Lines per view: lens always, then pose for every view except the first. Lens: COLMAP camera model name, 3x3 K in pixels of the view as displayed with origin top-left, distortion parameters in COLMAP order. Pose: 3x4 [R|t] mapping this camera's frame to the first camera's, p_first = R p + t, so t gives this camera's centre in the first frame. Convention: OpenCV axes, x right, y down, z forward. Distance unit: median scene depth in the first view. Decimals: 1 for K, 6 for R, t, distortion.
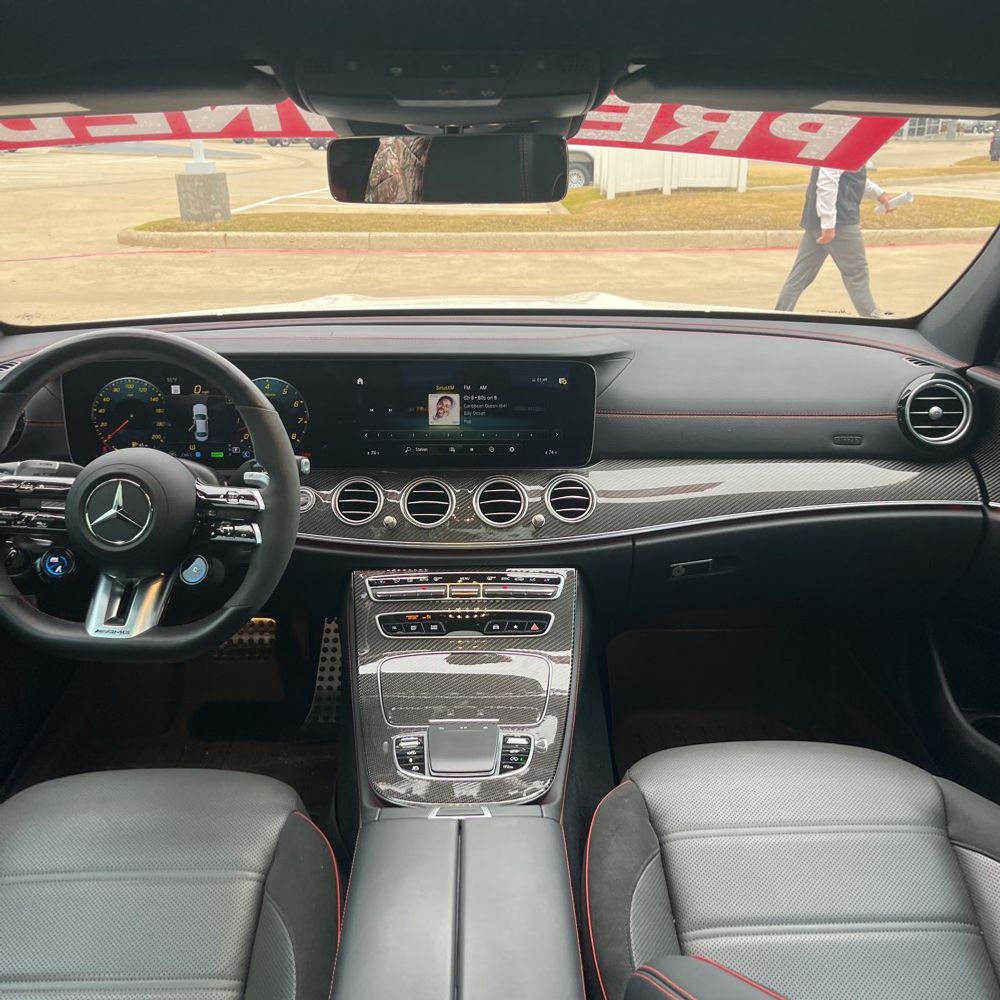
lens RADIAL K [[1008.2, 0, 506.3], [0, 1008.2, 501.0], [0, 0, 1]] dist [0.023578, 0.000000]
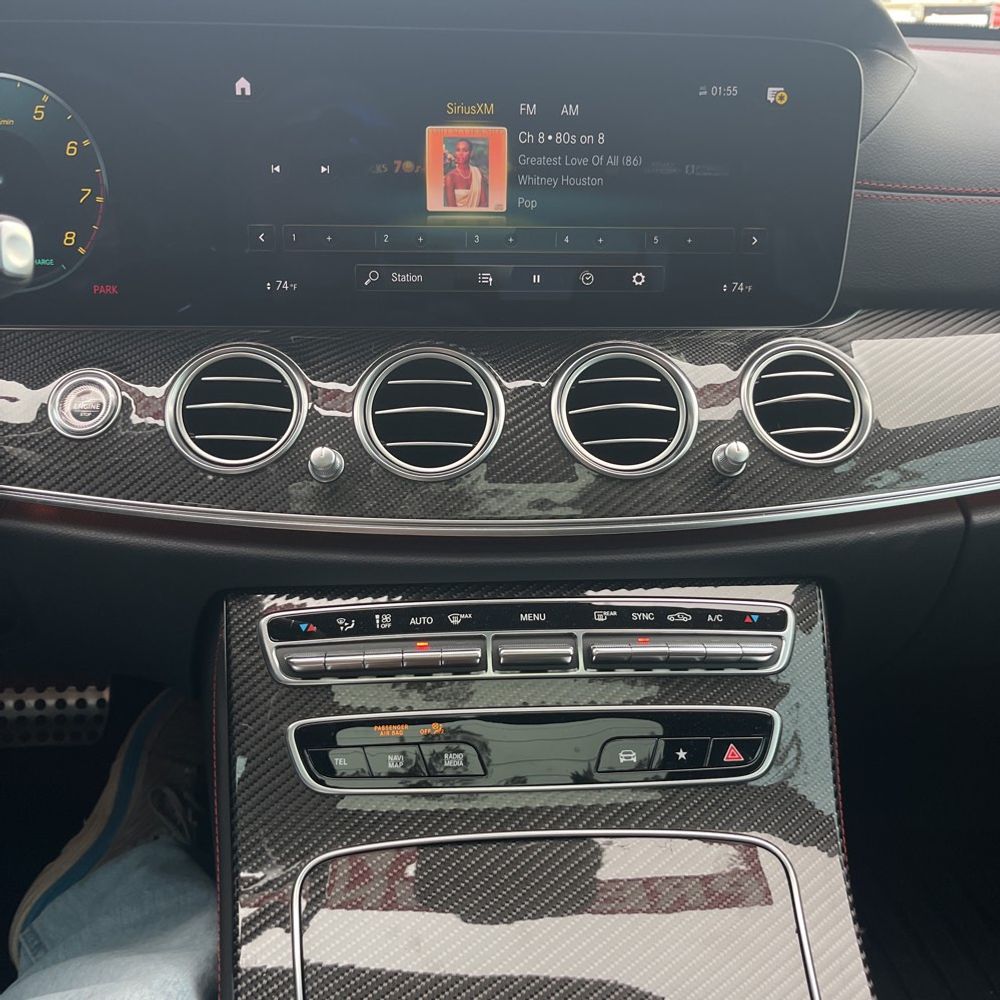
lens RADIAL K [[1008.2, 0, 489.9], [0, 1008.2, 502.4], [0, 0, 1]] dist [0.023578, 0.000000]
pose [[0.998982, -0.004076, 0.044921, -0.072006], [0.002476, 0.999363, 0.035614, 0.021762], [-0.045037, -0.035466, 0.998356, 0.626083]]
